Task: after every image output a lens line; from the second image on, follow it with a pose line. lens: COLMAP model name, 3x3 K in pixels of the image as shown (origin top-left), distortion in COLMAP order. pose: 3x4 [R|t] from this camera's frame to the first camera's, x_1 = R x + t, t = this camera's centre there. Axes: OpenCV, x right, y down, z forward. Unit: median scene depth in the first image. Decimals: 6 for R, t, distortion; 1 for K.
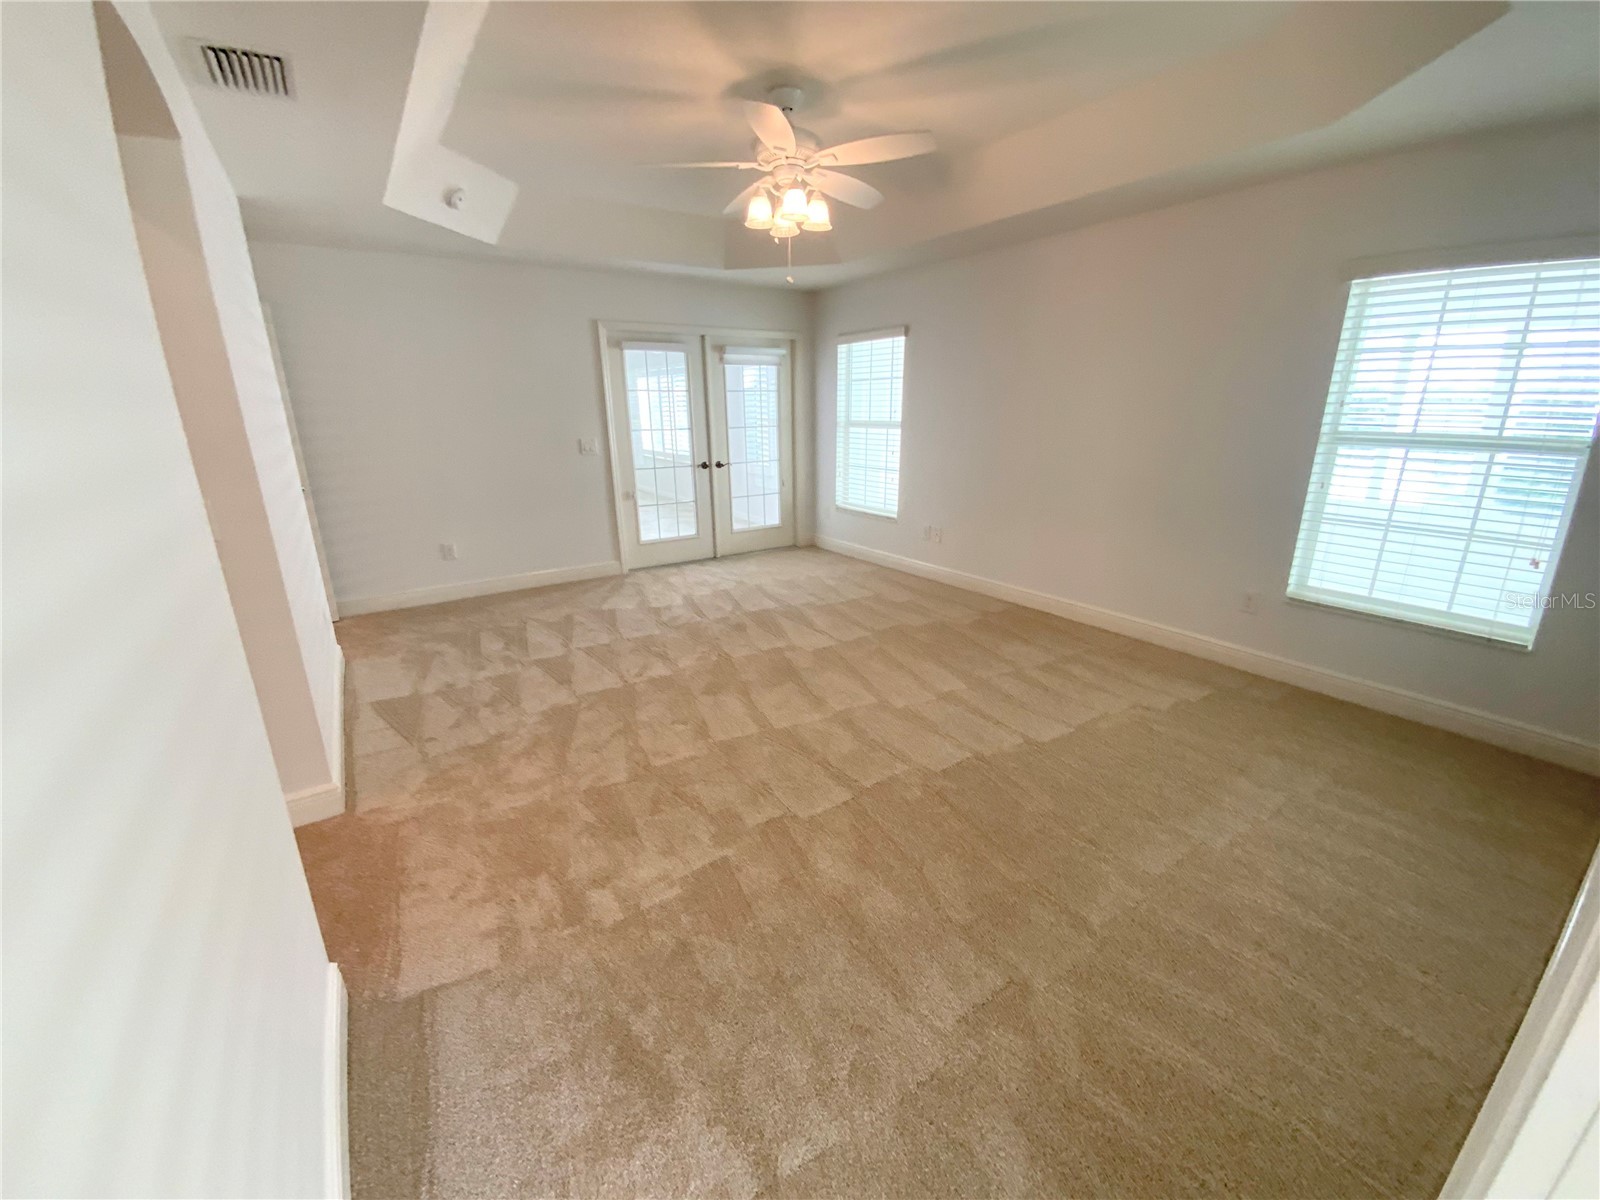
lens RADIAL K [[649.8, 0, 796.2], [0, 649.8, 600.6], [0, 0, 1]] dist [0.001281, -0.001049]
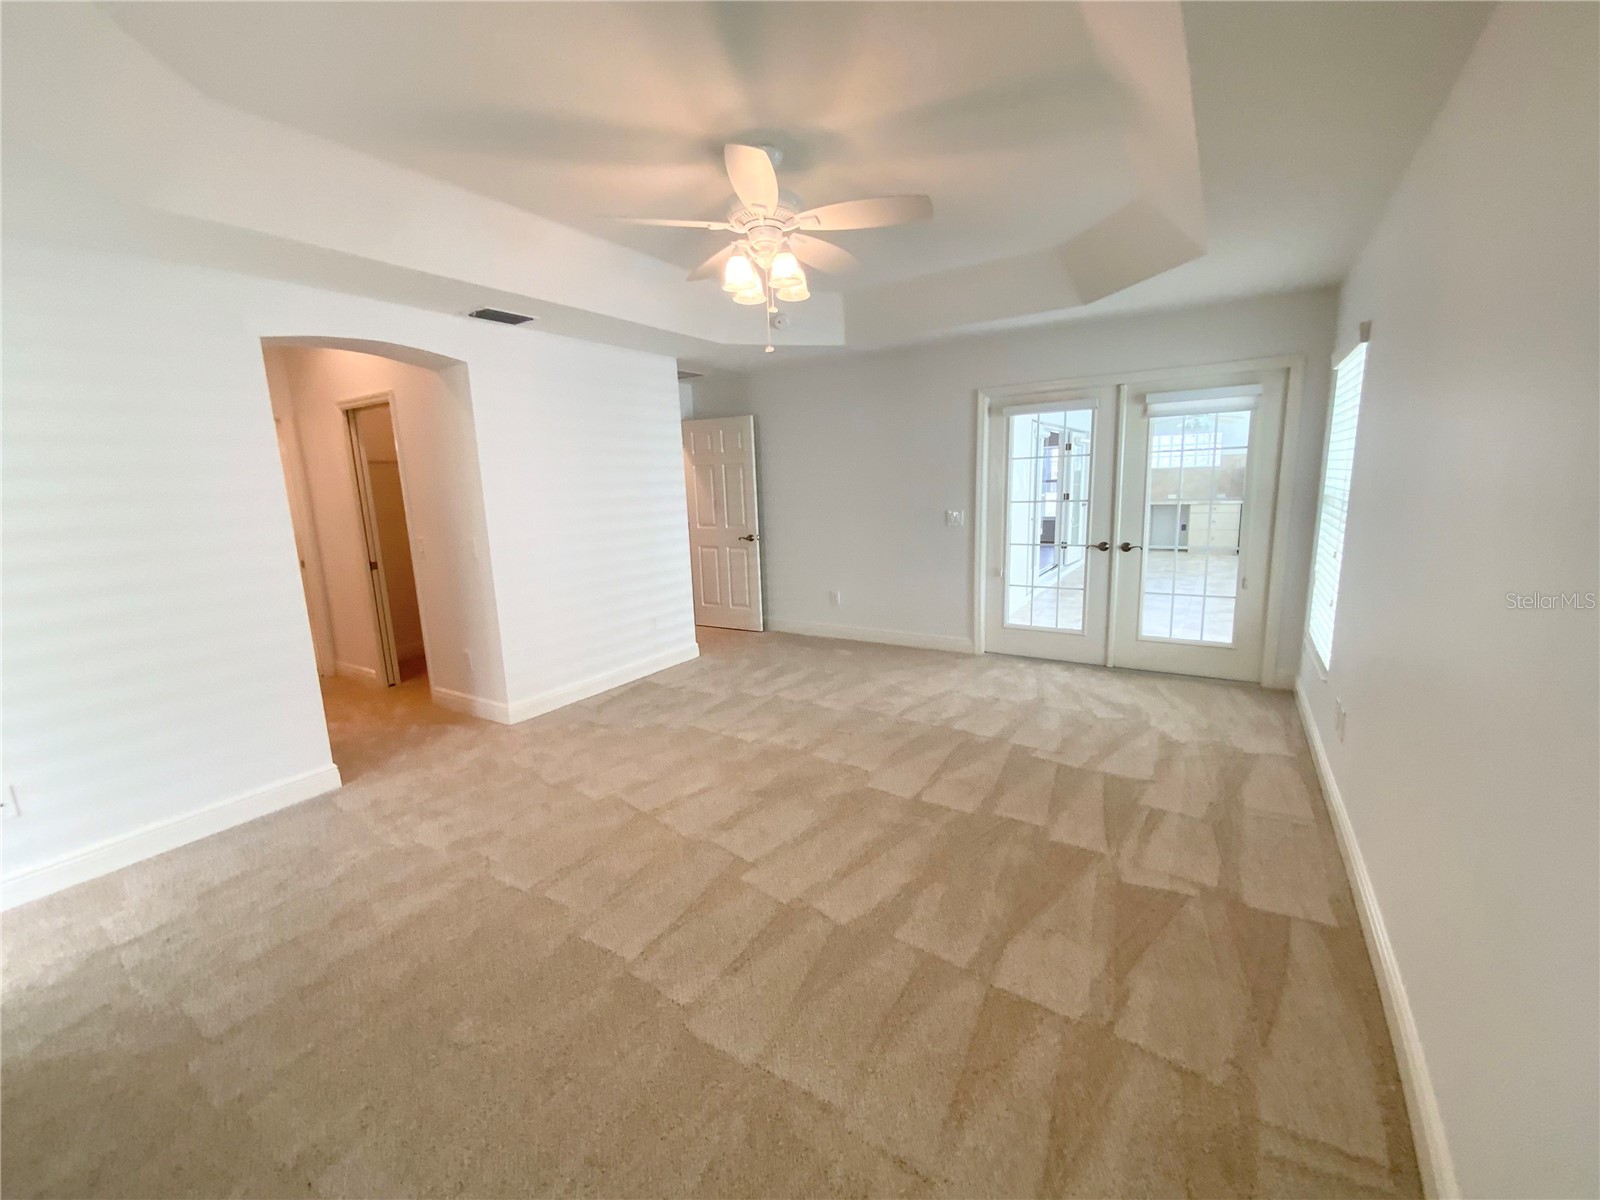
lens RADIAL K [[649.8, 0, 804.3], [0, 649.8, 600.0], [0, 0, 1]] dist [0.001281, -0.001049]
pose [[0.394005, 0.164332, -0.904298, 0.534597], [-0.238270, 0.968512, 0.072186, -0.143923], [0.887686, 0.187026, 0.420754, 0.447568]]
